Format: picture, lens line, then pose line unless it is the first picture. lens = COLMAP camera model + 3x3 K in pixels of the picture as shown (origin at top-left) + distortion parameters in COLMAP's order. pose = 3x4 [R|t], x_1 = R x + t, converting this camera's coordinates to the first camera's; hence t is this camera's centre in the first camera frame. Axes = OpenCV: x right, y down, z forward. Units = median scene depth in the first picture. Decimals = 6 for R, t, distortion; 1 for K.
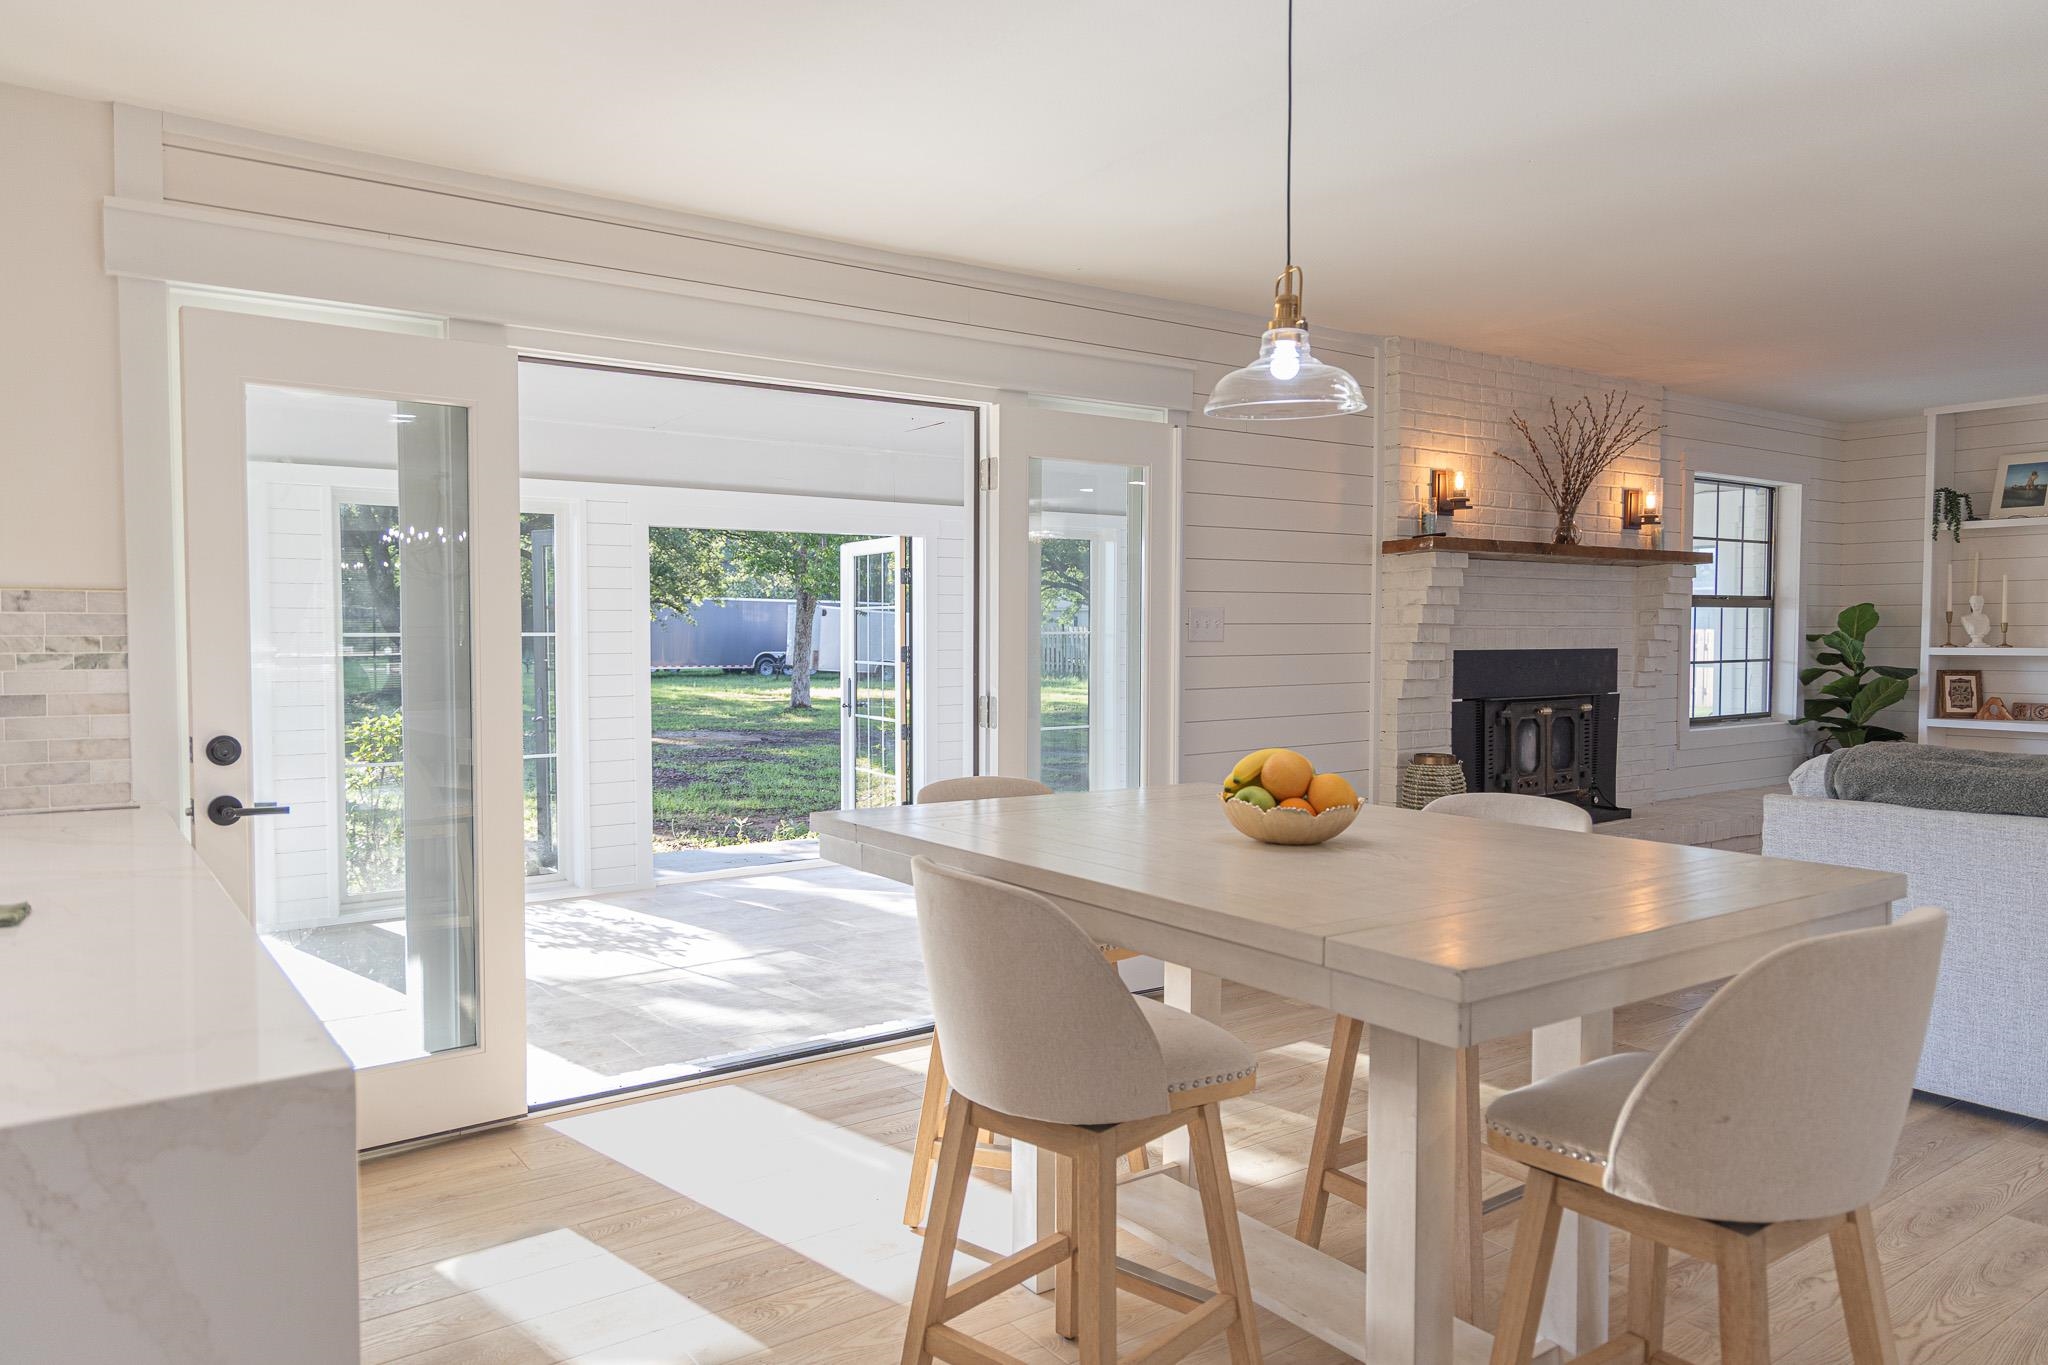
lens RADIAL K [[1376.8, 0, 1024.0], [0, 1376.8, 682.5], [0, 0, 1]] dist [0.015601, -0.006191]
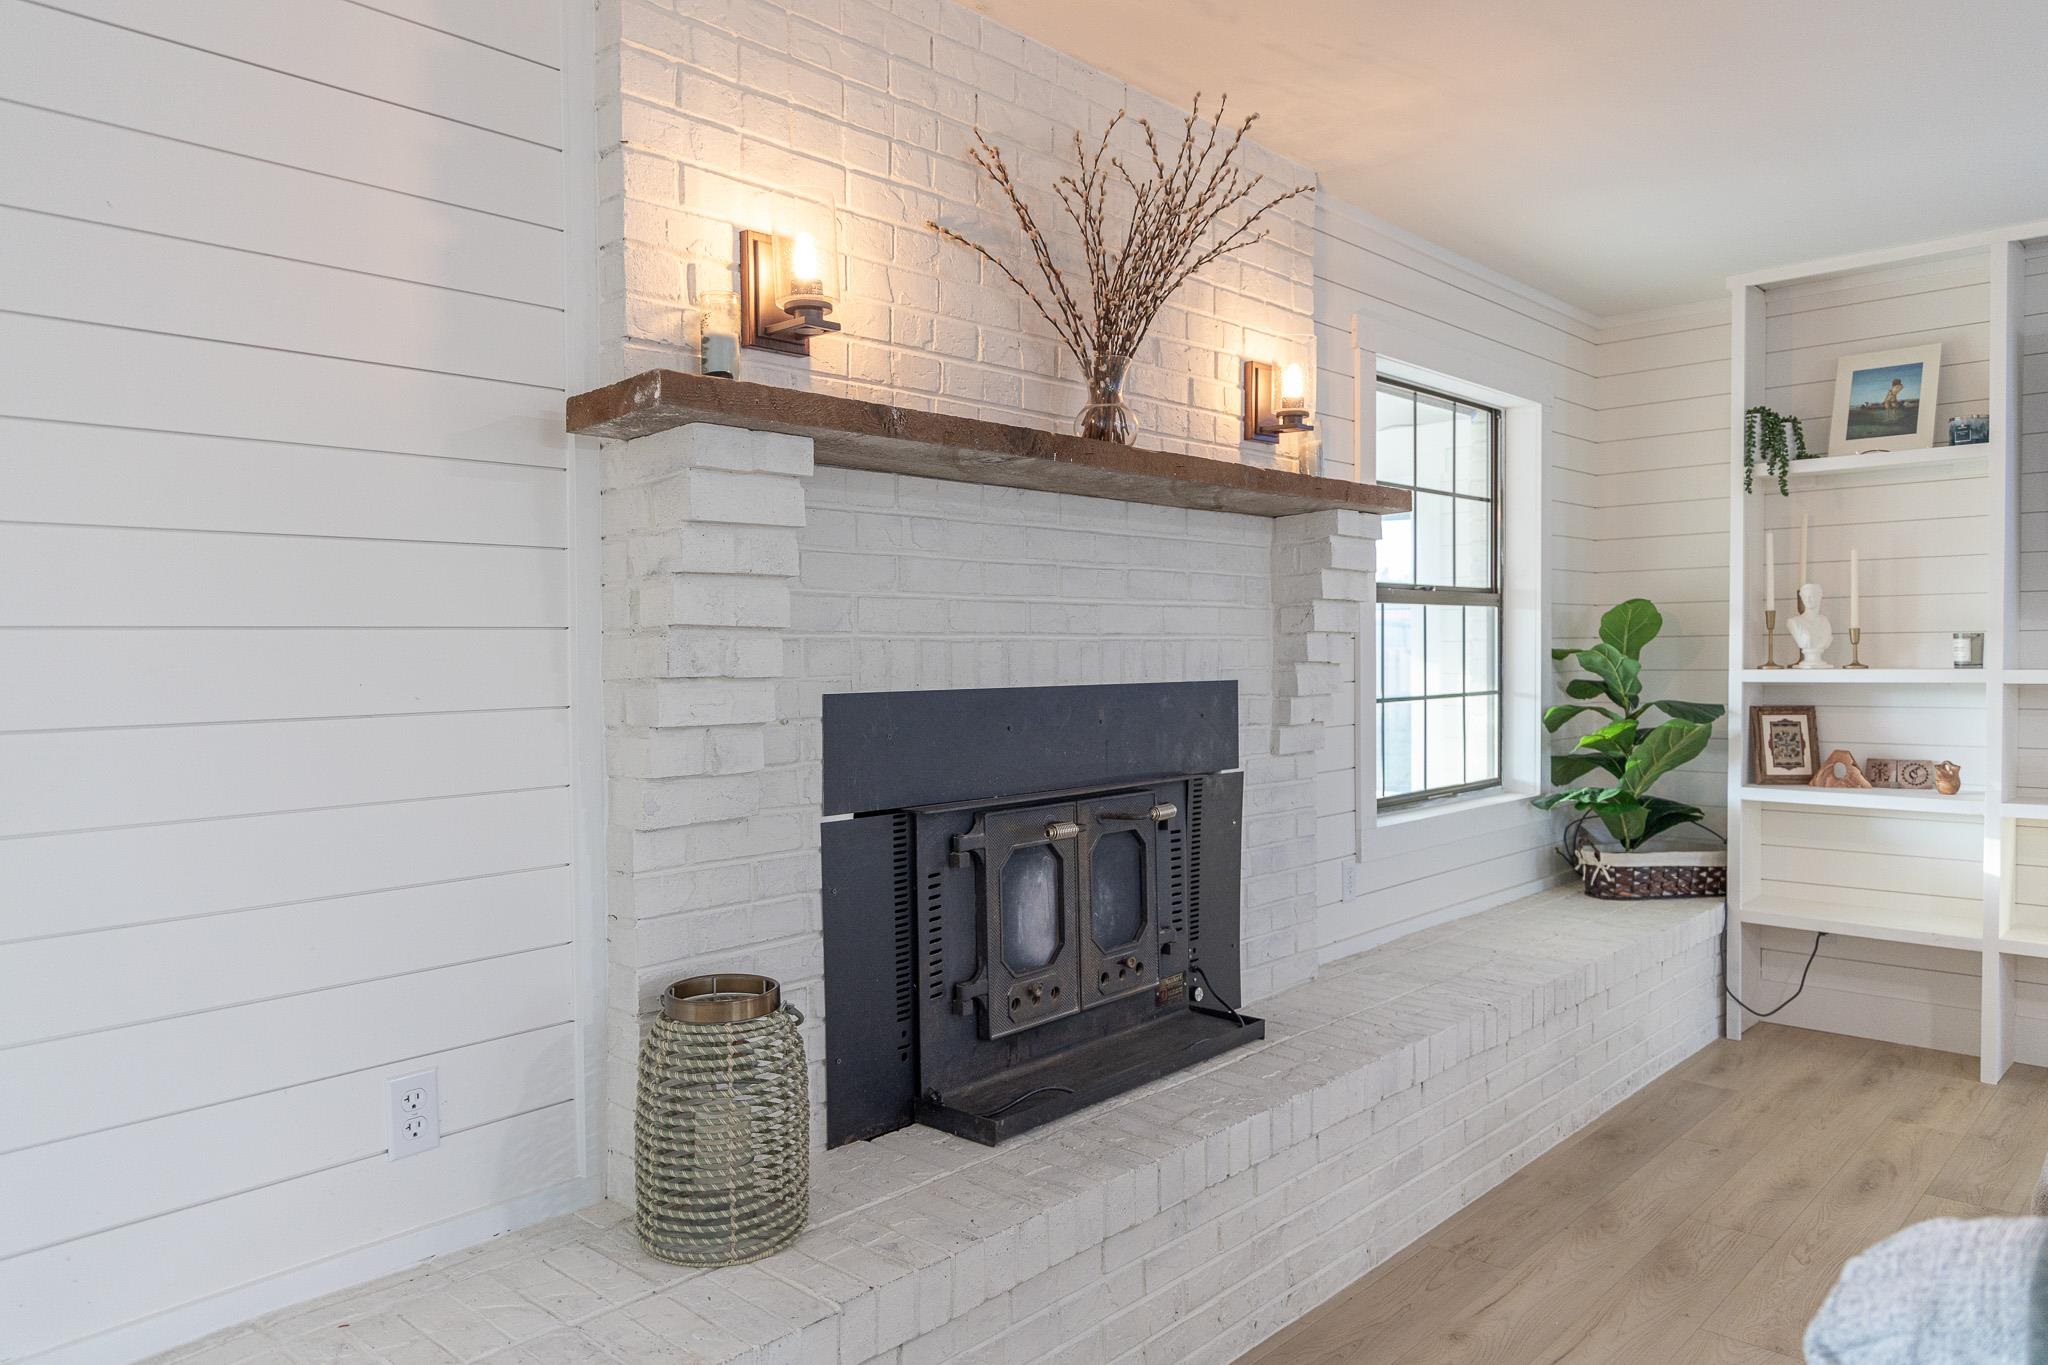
lens RADIAL K [[1354.9, 0, 1024.0], [0, 1354.9, 682.5], [0, 0, 1]] dist [0.015657, -0.000886]
pose [[0.981936, -0.012383, 0.188807, 0.246045], [0.015491, 0.999768, -0.014997, -0.016640], [-0.188577, 0.017651, 0.981900, 0.502379]]
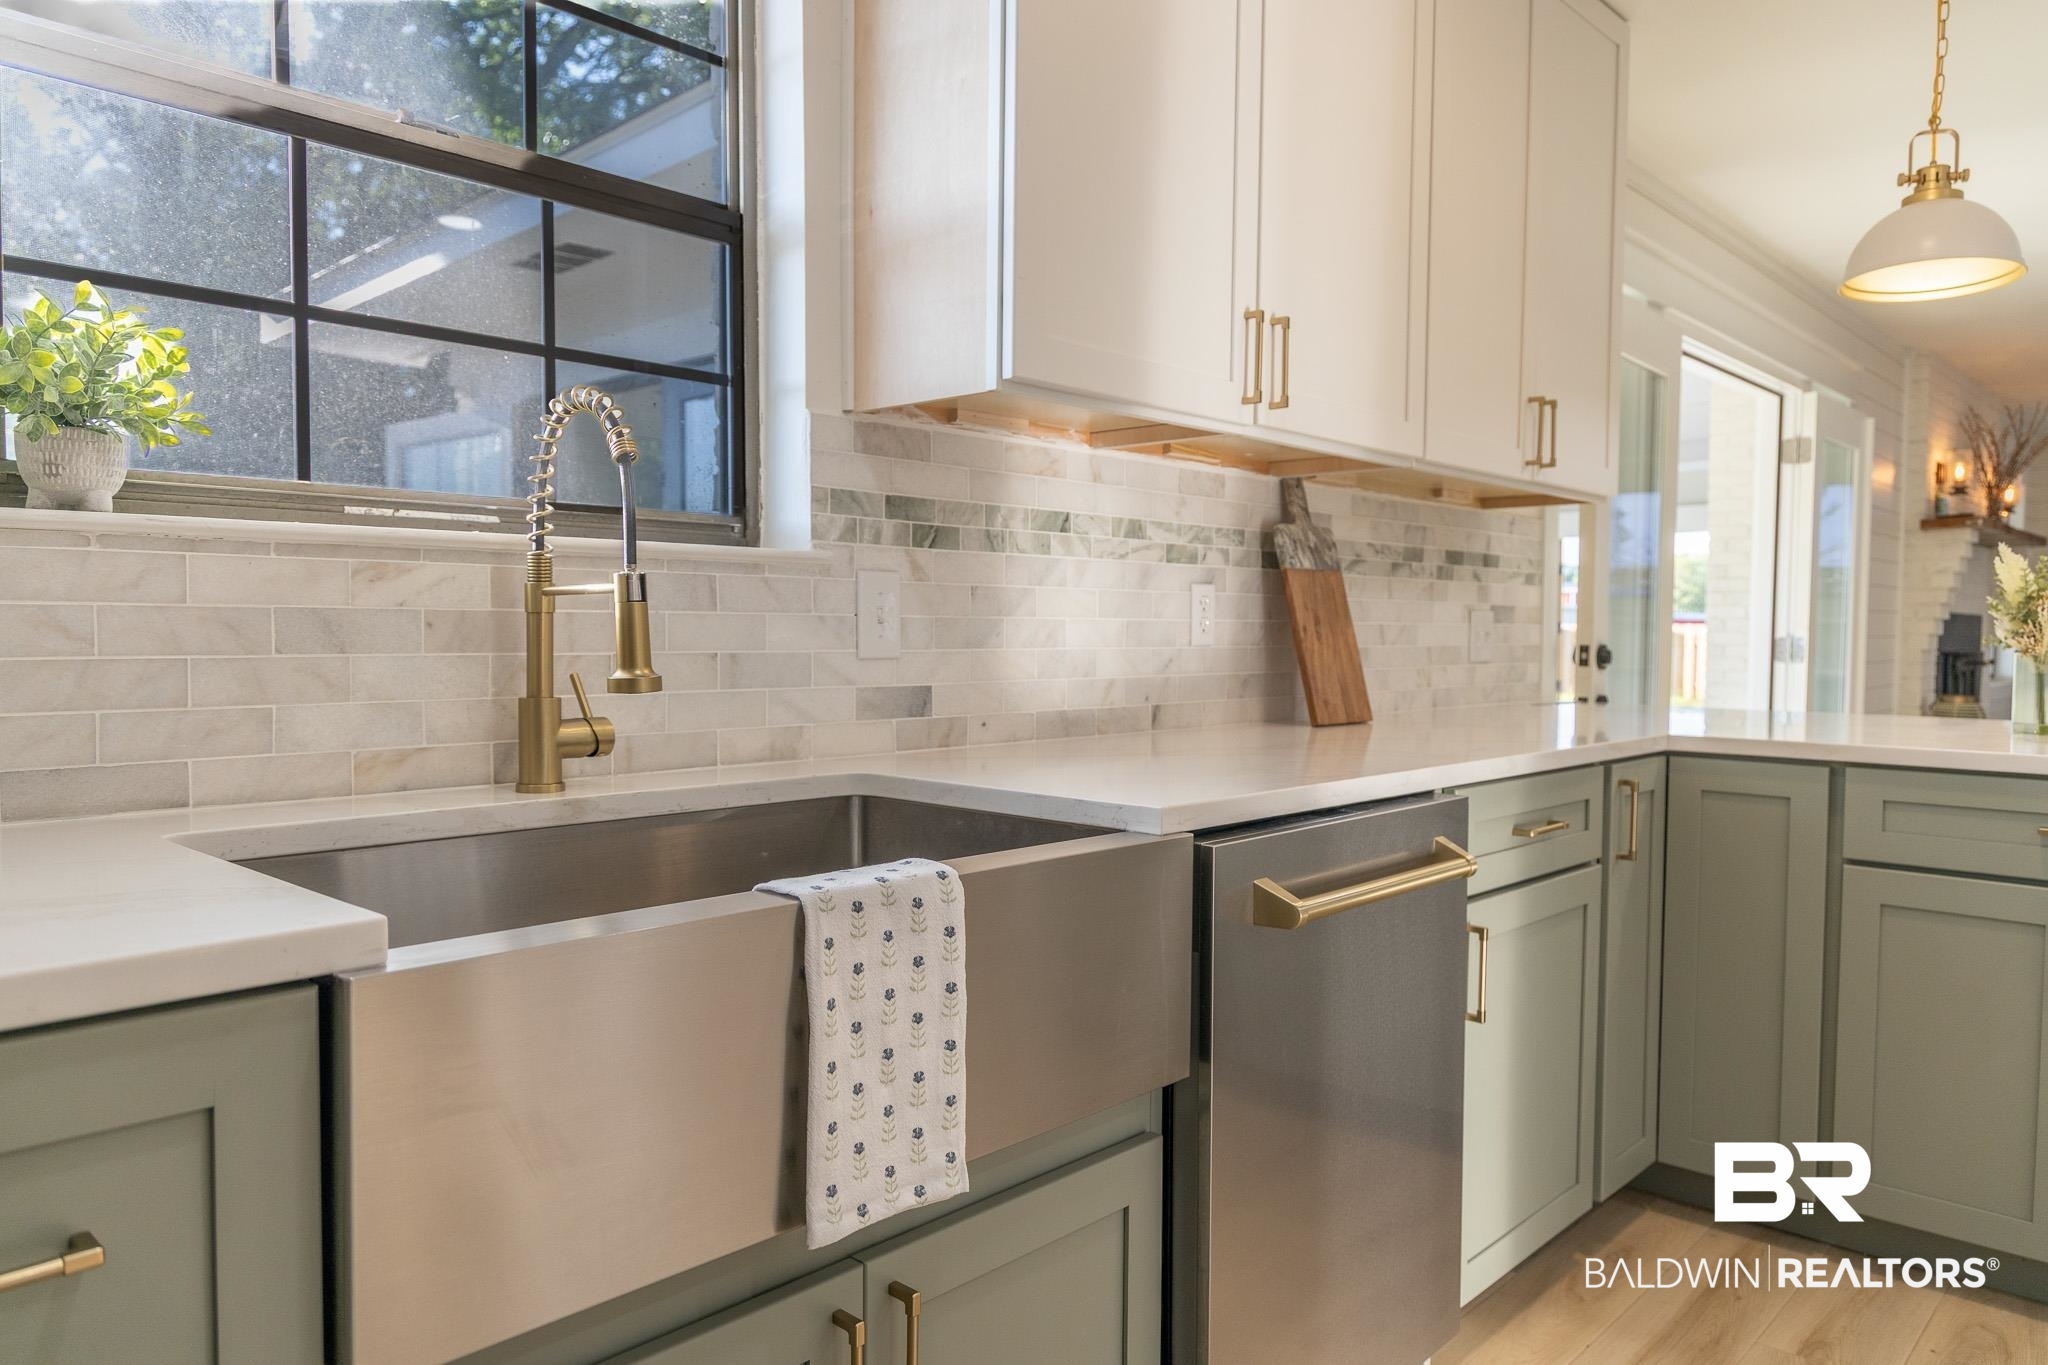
lens RADIAL K [[1354.9, 0, 1024.0], [0, 1354.9, 682.5], [0, 0, 1]] dist [0.015657, -0.000886]
pose [[0.983633, -0.000563, 0.180182, -0.582902], [0.000582, 1.000000, -0.000055, 0.032132], [-0.180182, 0.000159, 0.983633, -0.023252]]
